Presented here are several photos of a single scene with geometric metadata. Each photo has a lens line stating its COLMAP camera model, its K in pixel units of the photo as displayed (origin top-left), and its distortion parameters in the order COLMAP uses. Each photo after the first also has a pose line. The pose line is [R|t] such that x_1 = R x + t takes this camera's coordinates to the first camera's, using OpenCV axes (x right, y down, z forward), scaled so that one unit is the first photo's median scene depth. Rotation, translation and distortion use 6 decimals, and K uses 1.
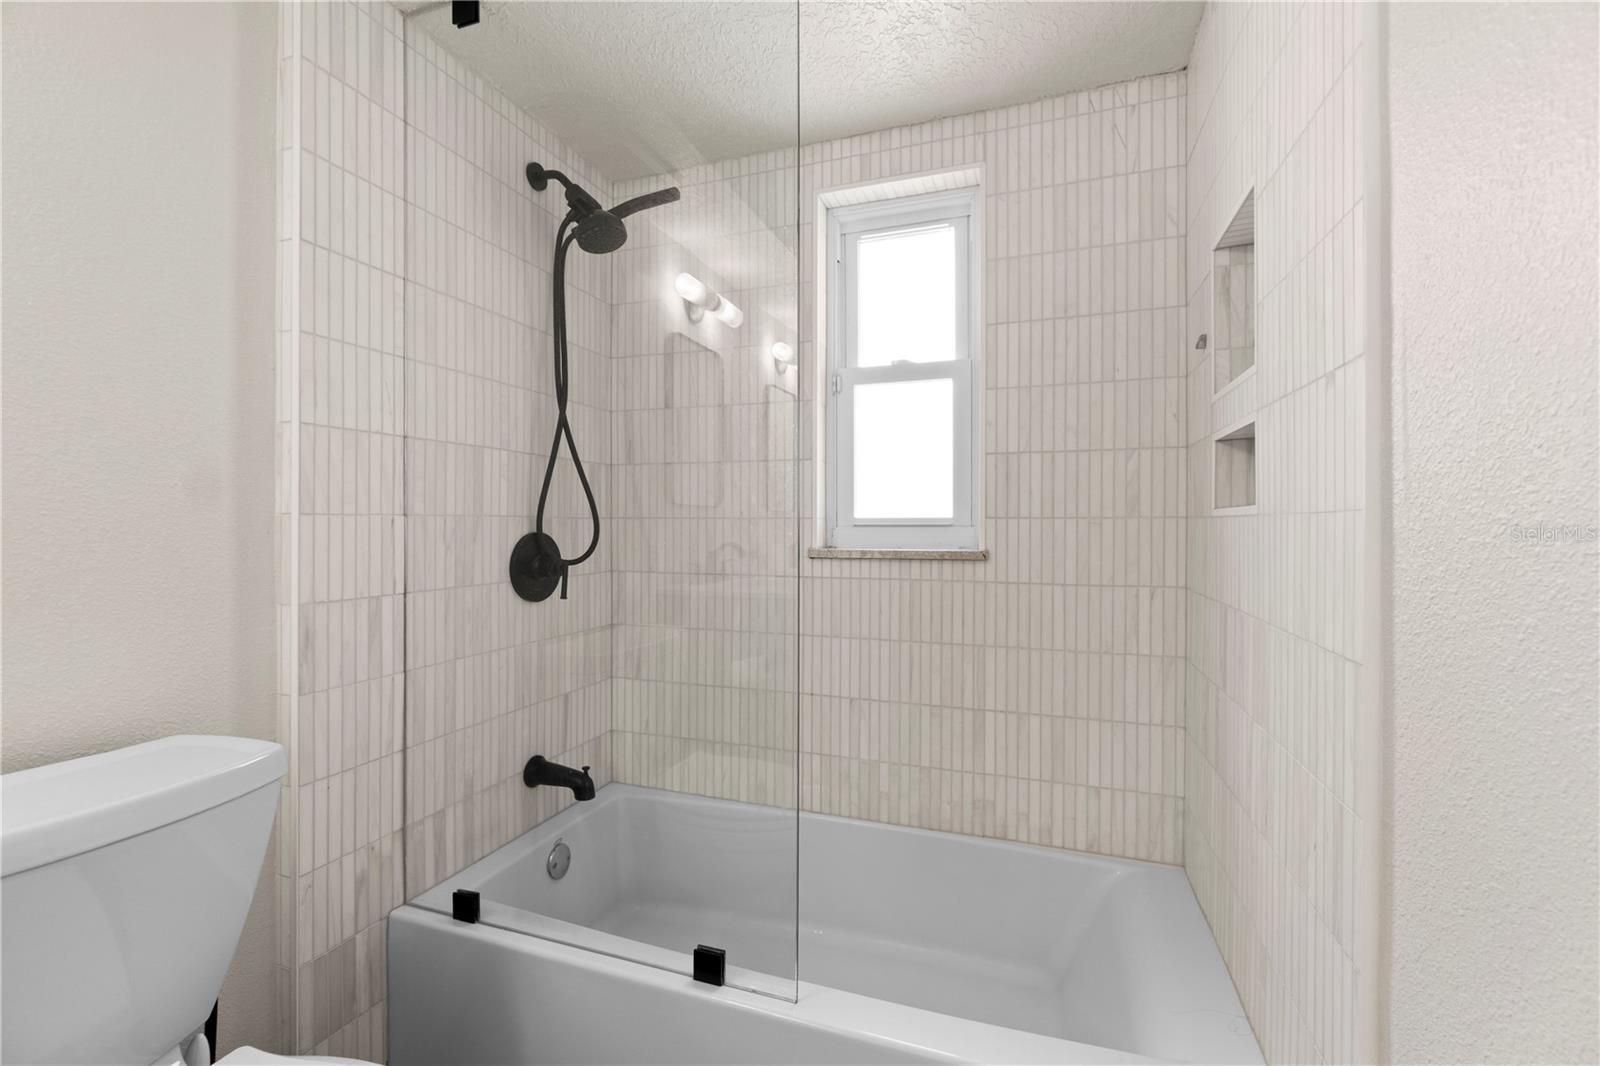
lens RADIAL K [[689.3, 0, 798.0], [0, 689.3, 516.6], [0, 0, 1]] dist [-0.001092, 0.000020]
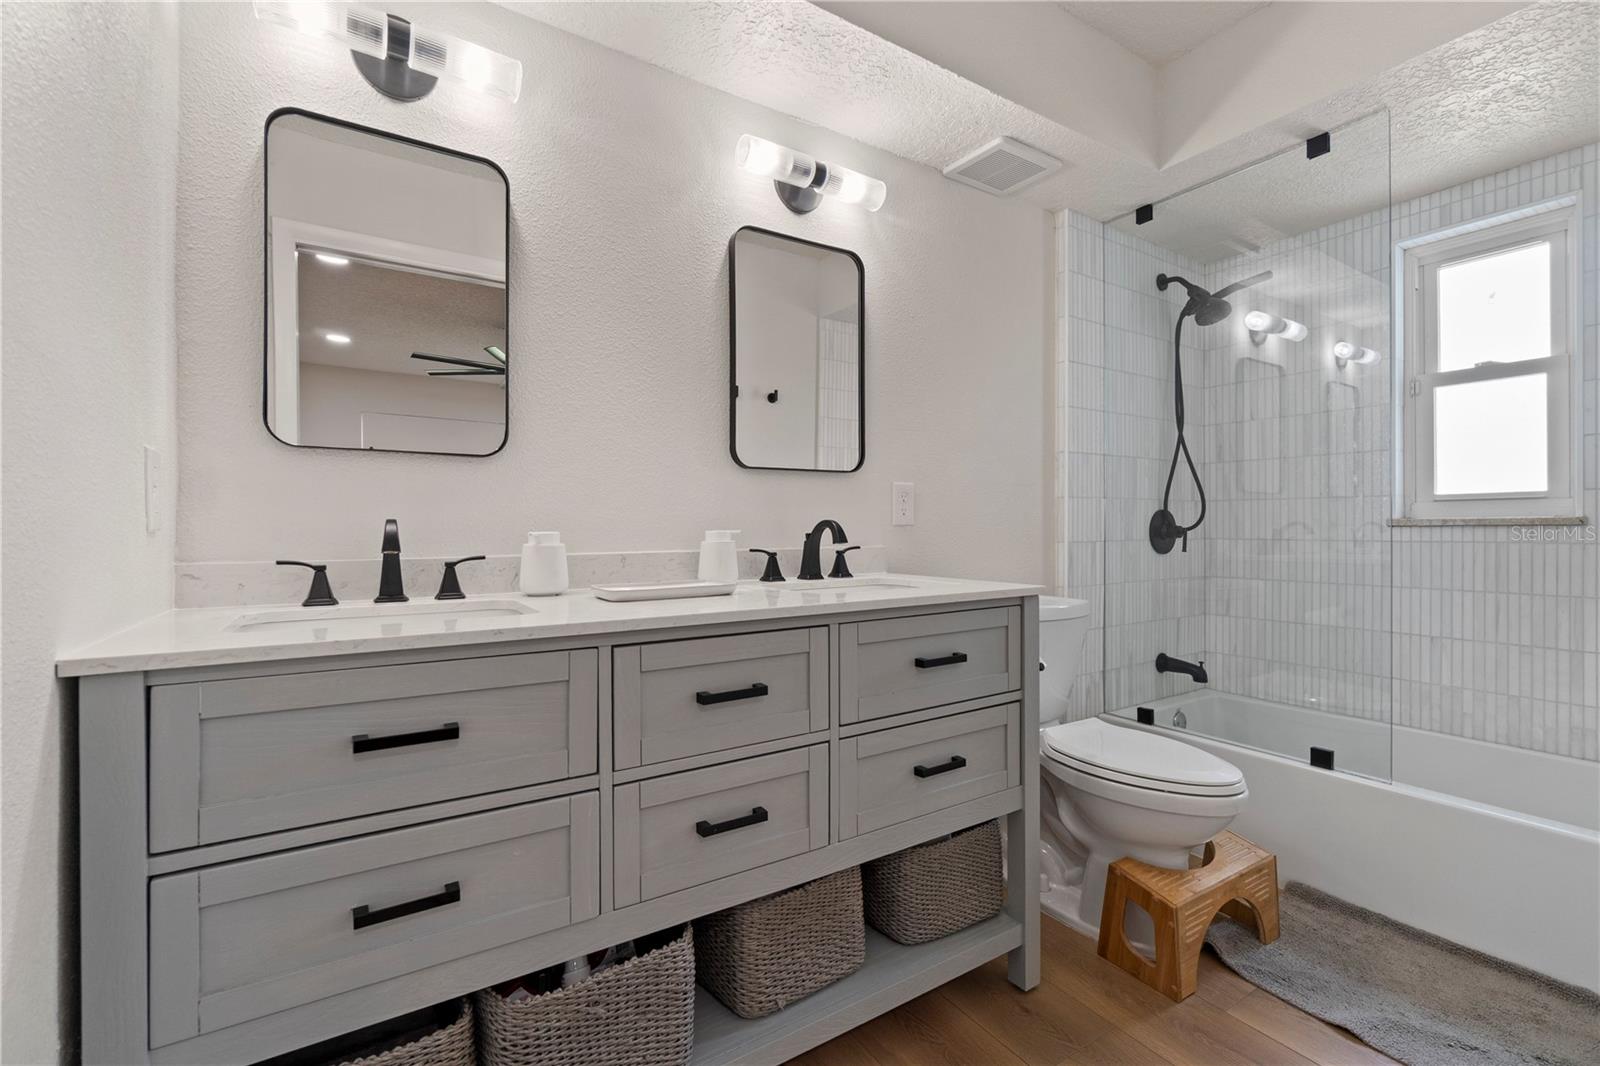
lens RADIAL K [[705.5, 0, 803.2], [0, 705.5, 528.3], [0, 0, 1]] dist [0.000467, 0.001168]
pose [[0.799944, -0.005017, -0.600054, -0.069695], [0.013648, 0.999858, 0.009835, 0.037338], [0.599920, -0.016057, 0.799899, -0.751889]]
